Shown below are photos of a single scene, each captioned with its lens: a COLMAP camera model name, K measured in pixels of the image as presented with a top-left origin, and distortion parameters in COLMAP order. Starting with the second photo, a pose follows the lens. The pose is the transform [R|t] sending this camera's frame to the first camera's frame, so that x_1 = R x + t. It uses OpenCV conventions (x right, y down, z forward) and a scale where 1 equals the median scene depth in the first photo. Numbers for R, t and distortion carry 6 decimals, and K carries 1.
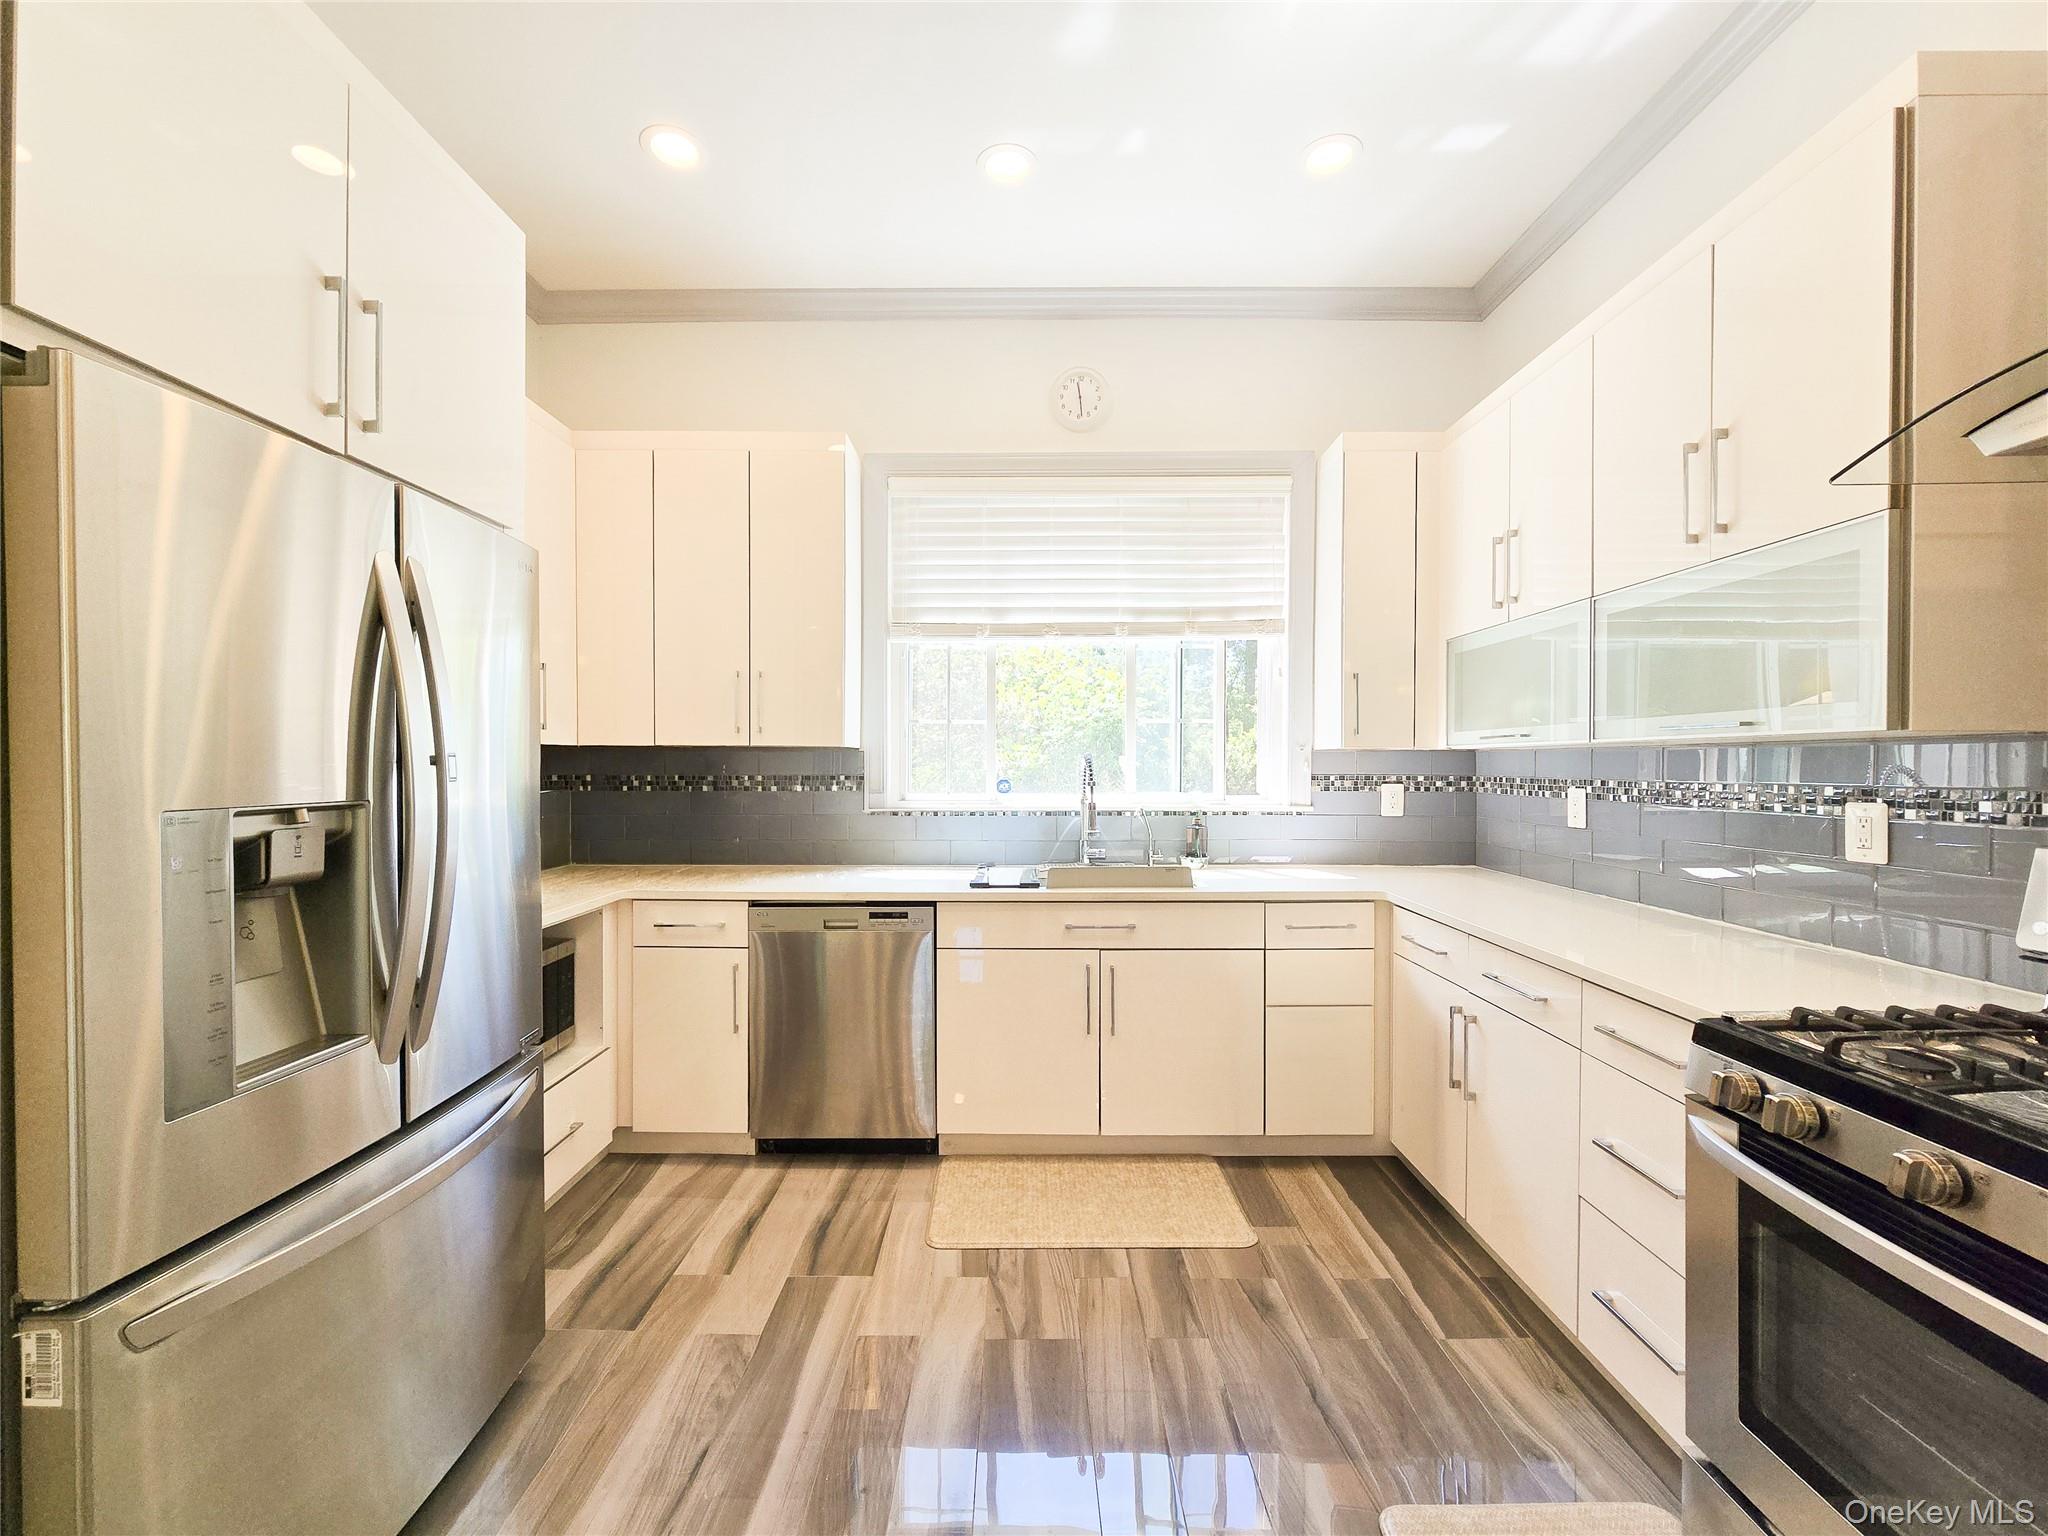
lens RADIAL K [[833.7, 0, 1025.6], [0, 833.7, 765.1], [0, 0, 1]] dist [0.002051, 0.000201]
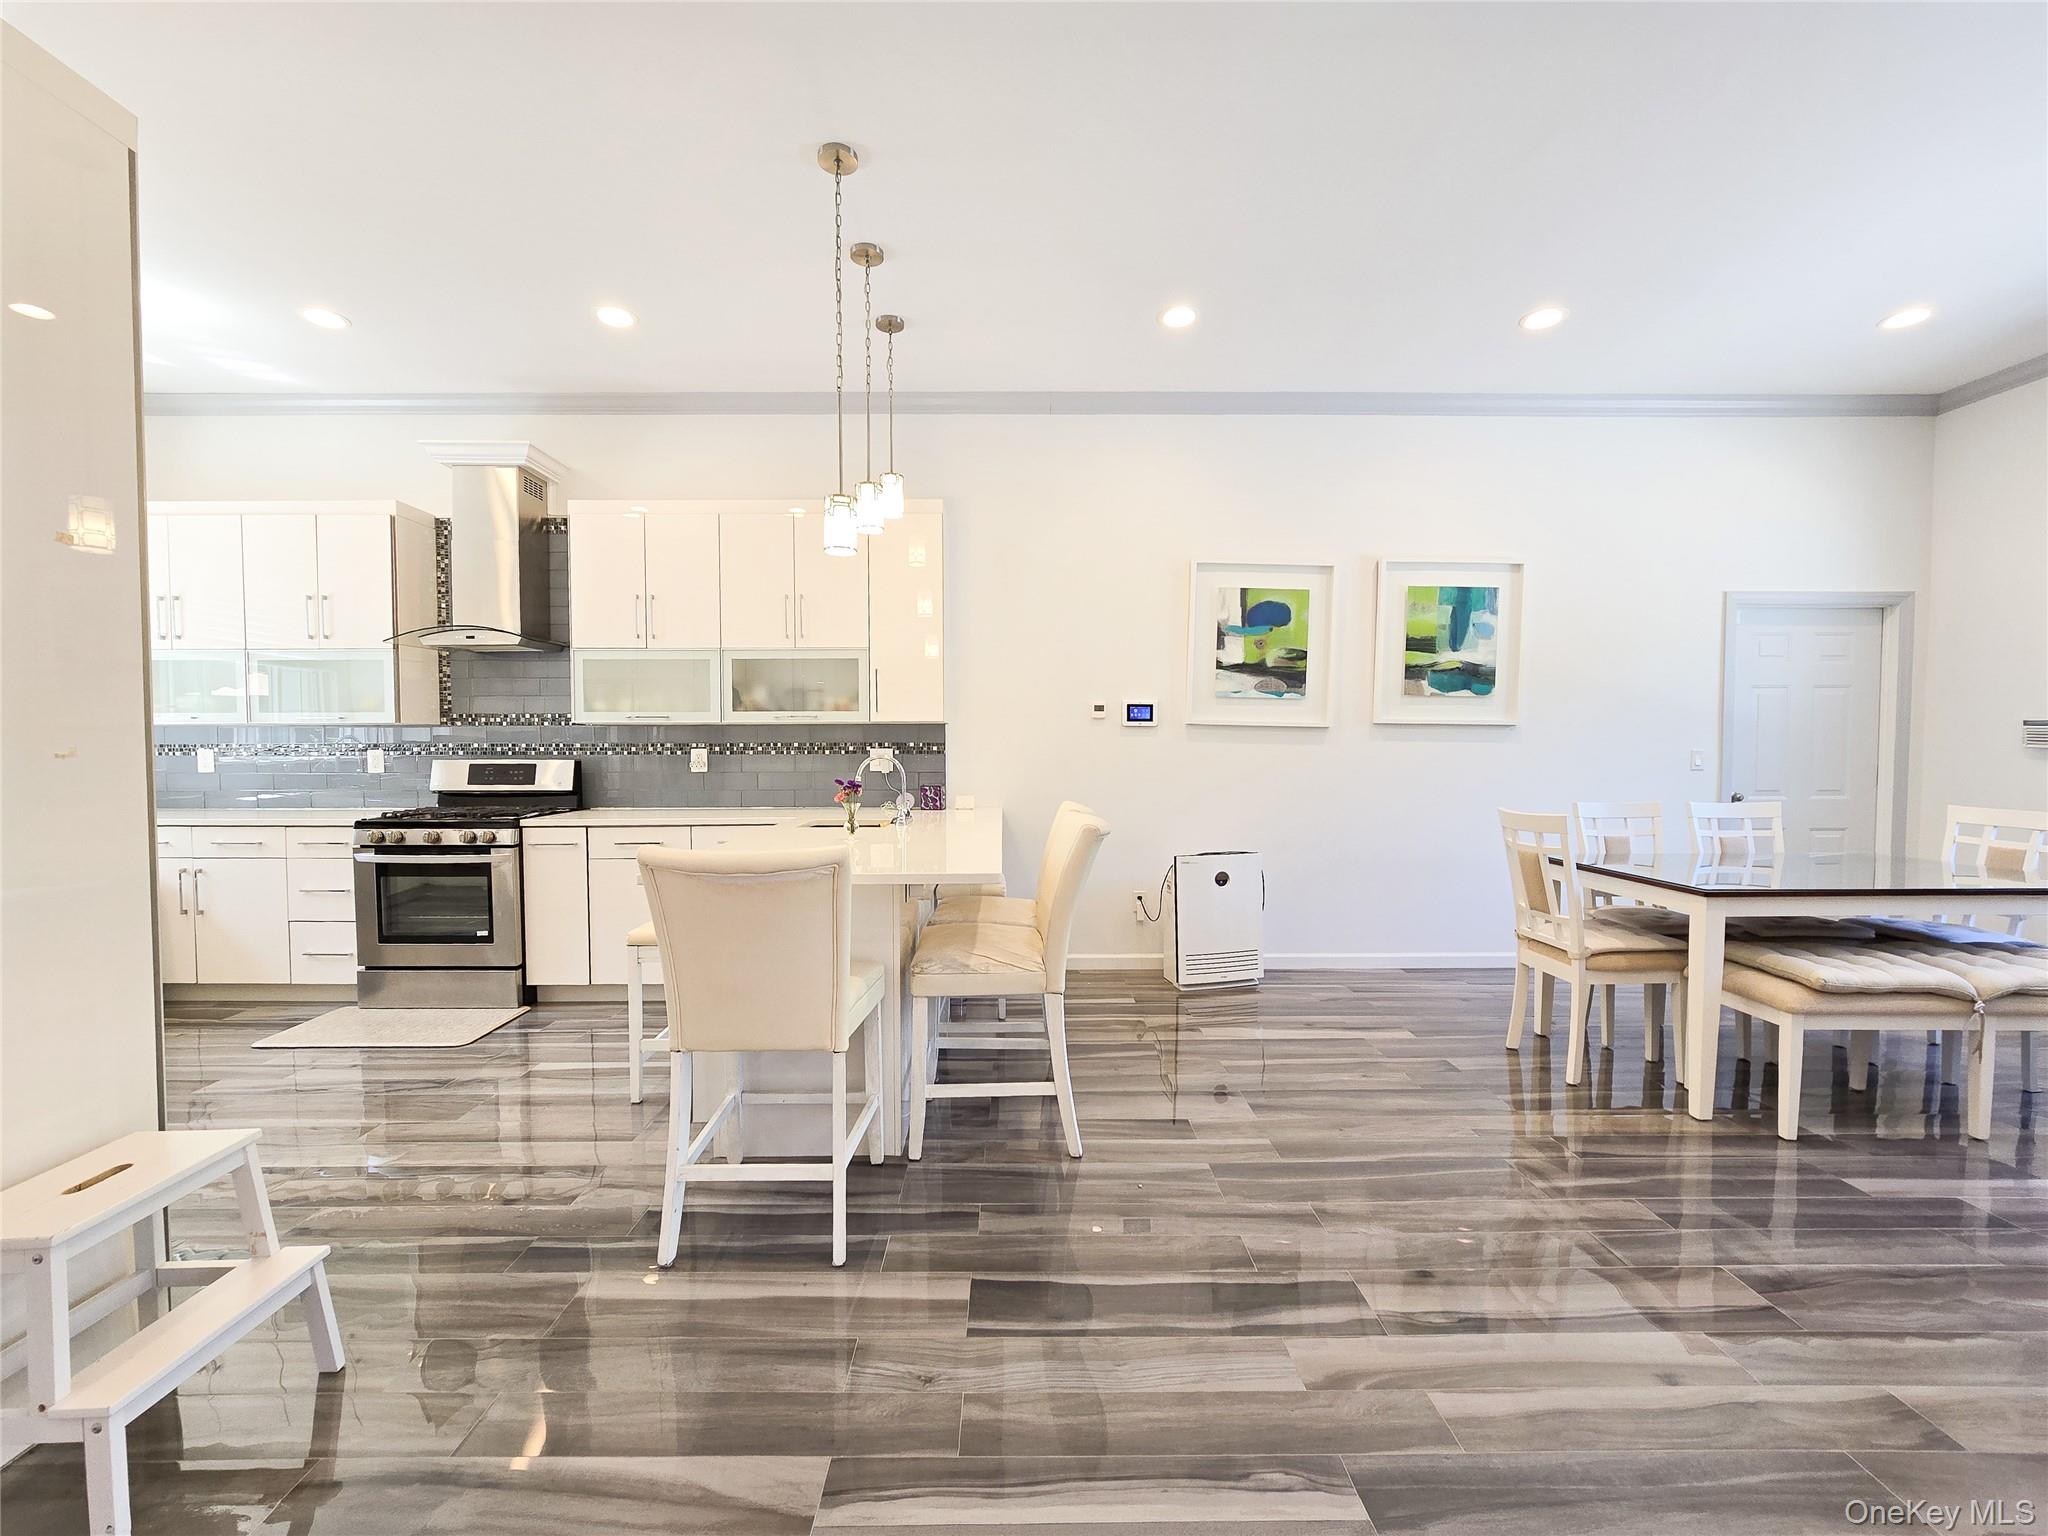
lens RADIAL K [[833.7, 0, 1025.4], [0, 833.7, 771.1], [0, 0, 1]] dist [0.002051, 0.000201]
pose [[-0.013448, -0.037175, 0.999218, -1.733750], [0.004120, 0.999298, 0.037234, 0.024564], [-0.999901, 0.004617, -0.013286, -1.058376]]
